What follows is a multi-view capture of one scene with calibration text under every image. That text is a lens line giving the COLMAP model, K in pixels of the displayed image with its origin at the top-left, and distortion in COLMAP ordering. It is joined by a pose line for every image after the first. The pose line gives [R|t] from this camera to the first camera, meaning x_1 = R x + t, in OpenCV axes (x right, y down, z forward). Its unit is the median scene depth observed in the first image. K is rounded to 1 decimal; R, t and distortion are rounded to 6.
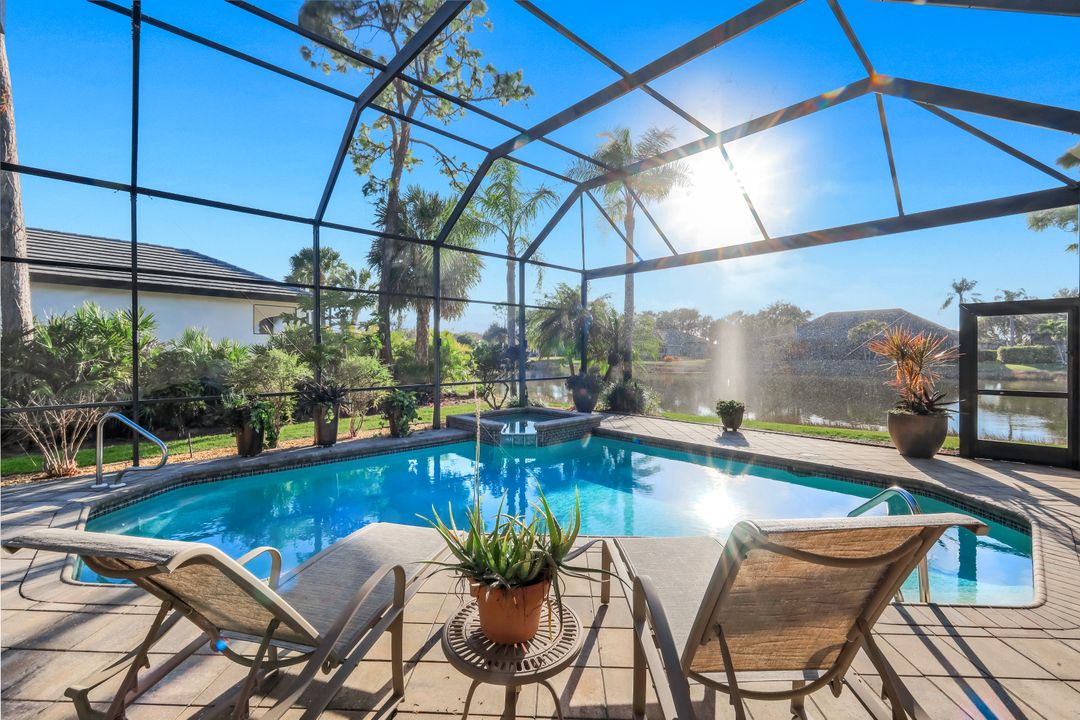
lens RADIAL K [[442.8, 0, 537.2], [0, 442.8, 350.1], [0, 0, 1]] dist [0.003970, 0.000339]
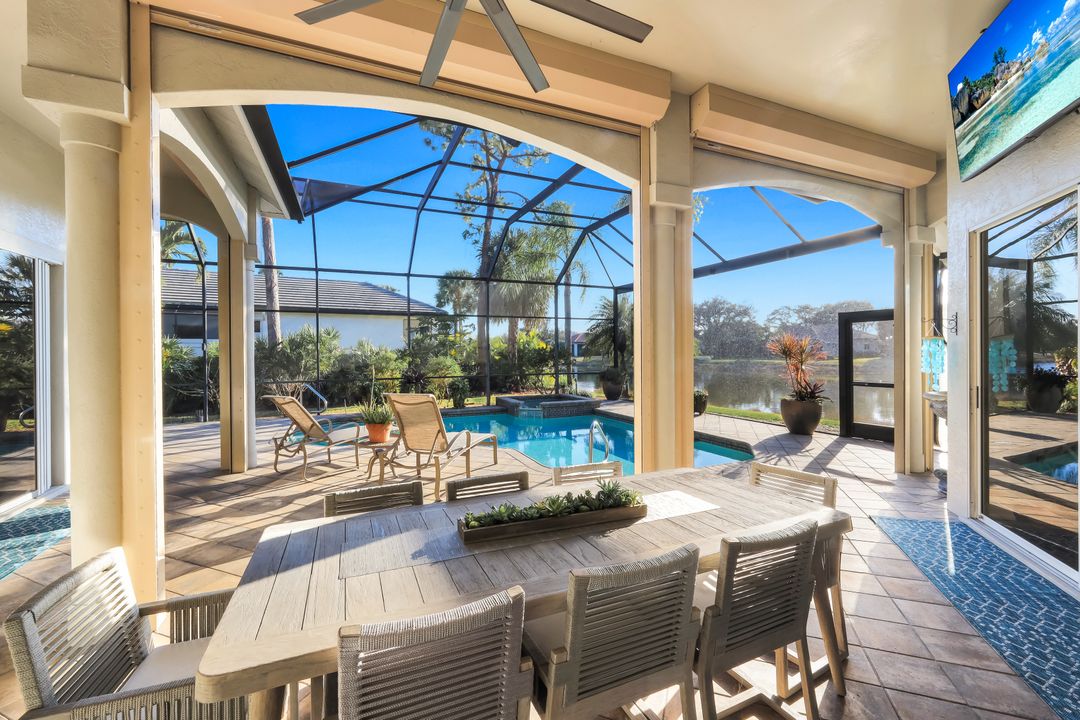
lens RADIAL K [[442.8, 0, 537.2], [0, 442.8, 350.1], [0, 0, 1]] dist [0.003970, 0.000339]
pose [[0.942311, -0.008101, -0.334639, 0.379040], [0.007093, 0.999966, -0.004235, 0.001273], [0.334662, 0.001617, 0.942337, -0.291876]]
